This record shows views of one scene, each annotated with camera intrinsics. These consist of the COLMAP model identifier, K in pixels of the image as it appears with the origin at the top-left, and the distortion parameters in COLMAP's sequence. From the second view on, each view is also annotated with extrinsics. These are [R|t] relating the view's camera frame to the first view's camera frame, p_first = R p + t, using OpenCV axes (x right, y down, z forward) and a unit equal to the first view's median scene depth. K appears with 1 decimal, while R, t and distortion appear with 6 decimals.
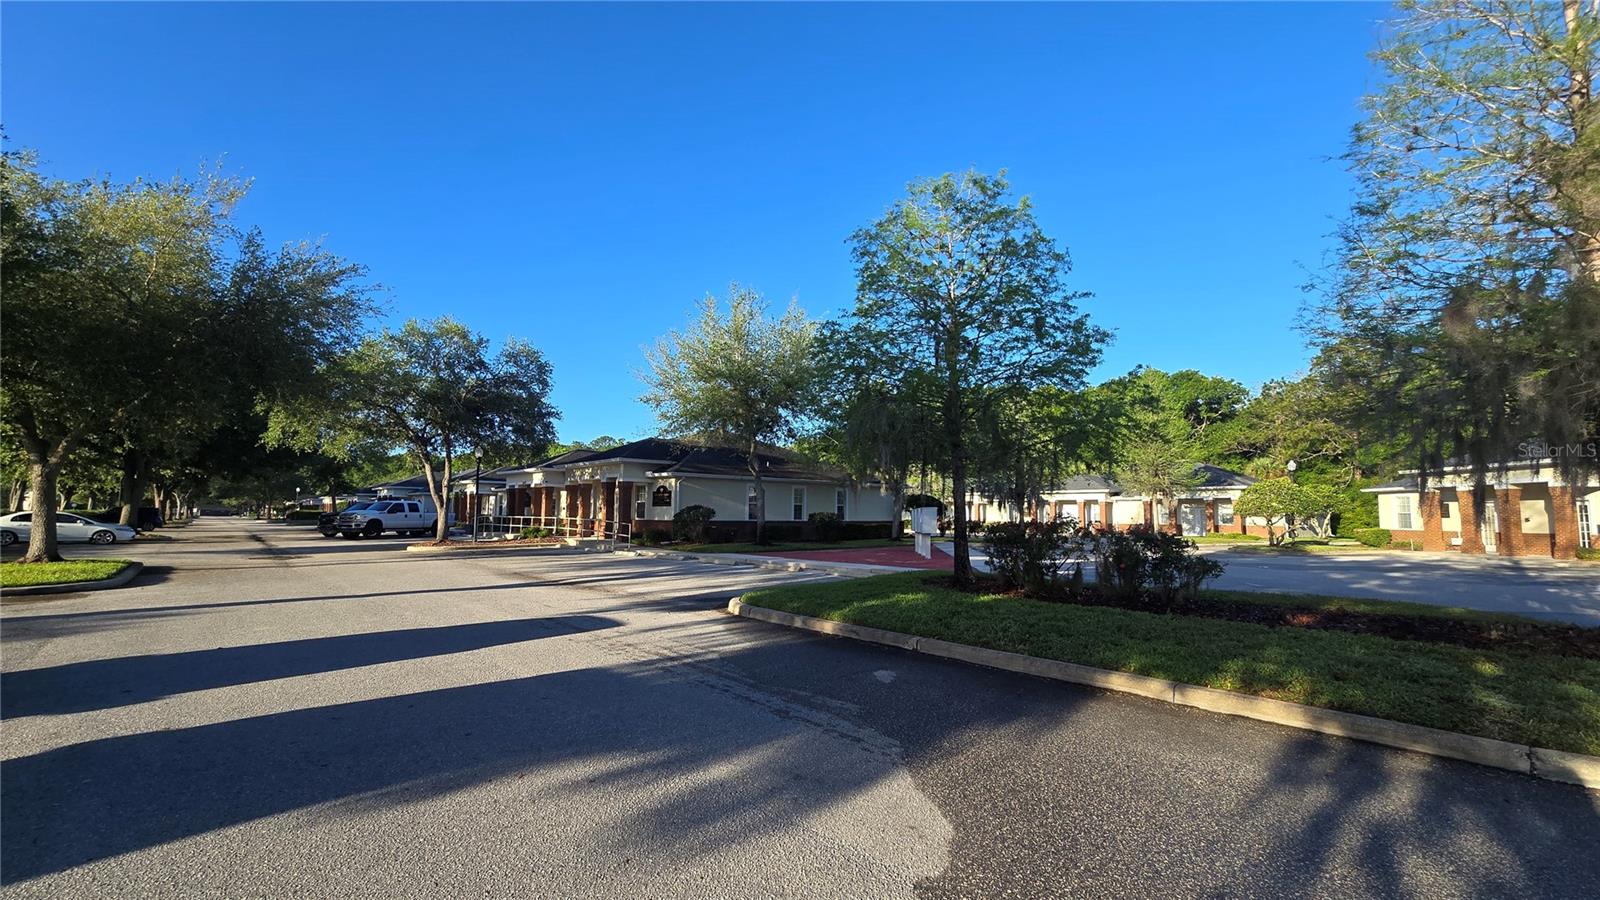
lens RADIAL K [[654.3, 0, 787.7], [0, 654.3, 461.3], [0, 0, 1]] dist [-0.009088, 0.005928]
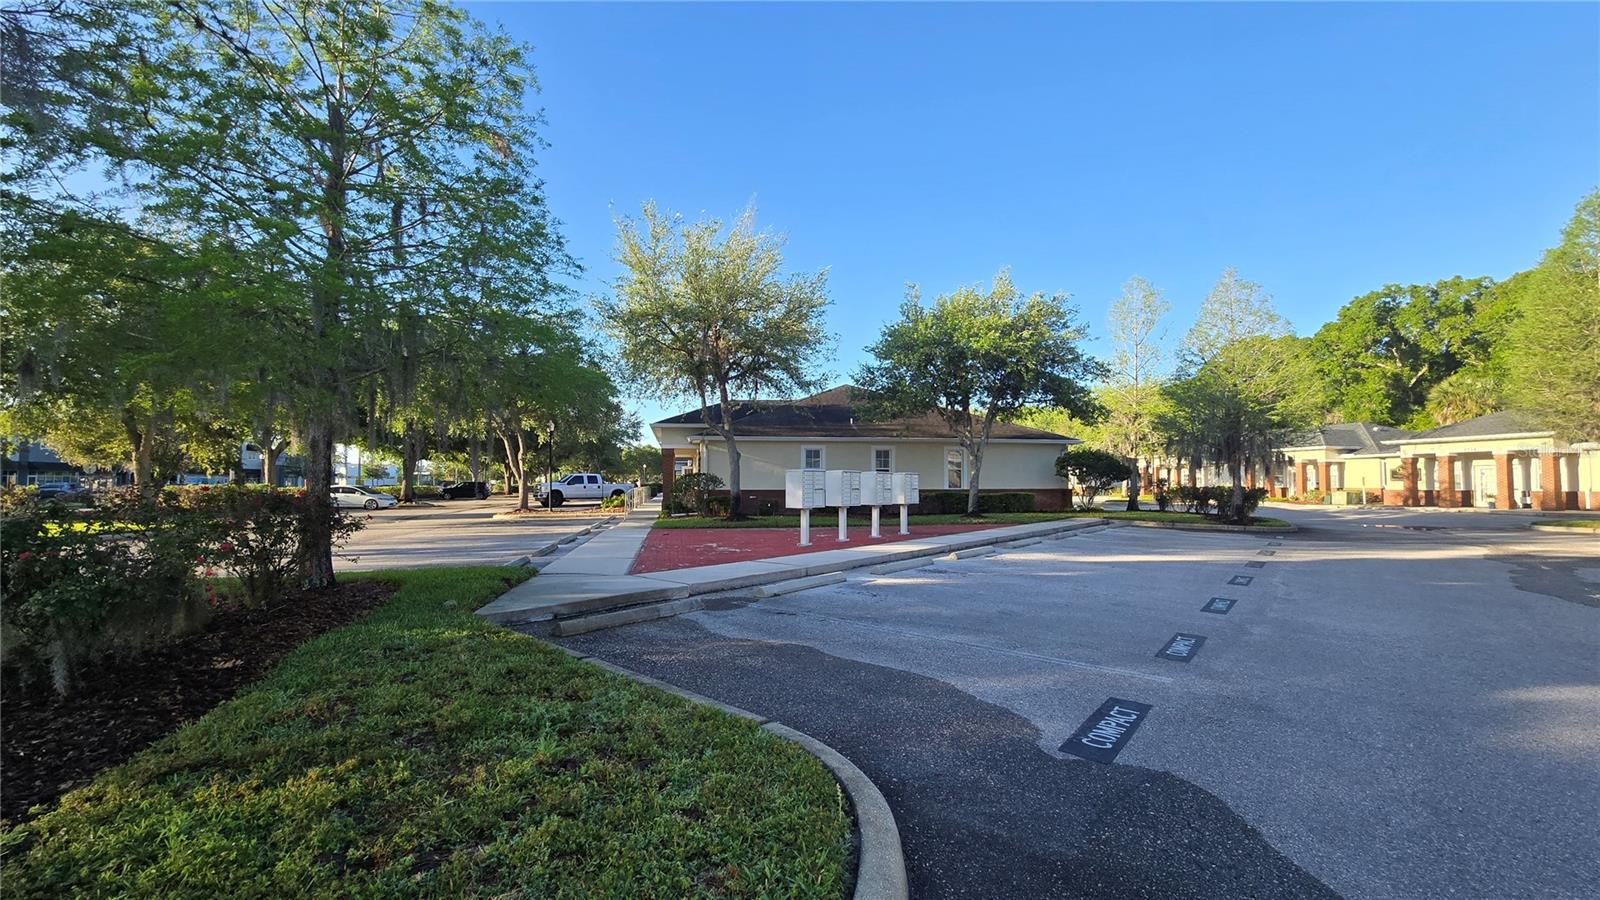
lens RADIAL K [[654.3, 0, 787.7], [0, 654.3, 461.3], [0, 0, 1]] dist [-0.009088, 0.005928]
pose [[0.844406, -0.026758, -0.535036, 0.387873], [0.053110, 0.998013, 0.033908, 0.025448], [0.533065, -0.057047, 0.844149, 0.299800]]
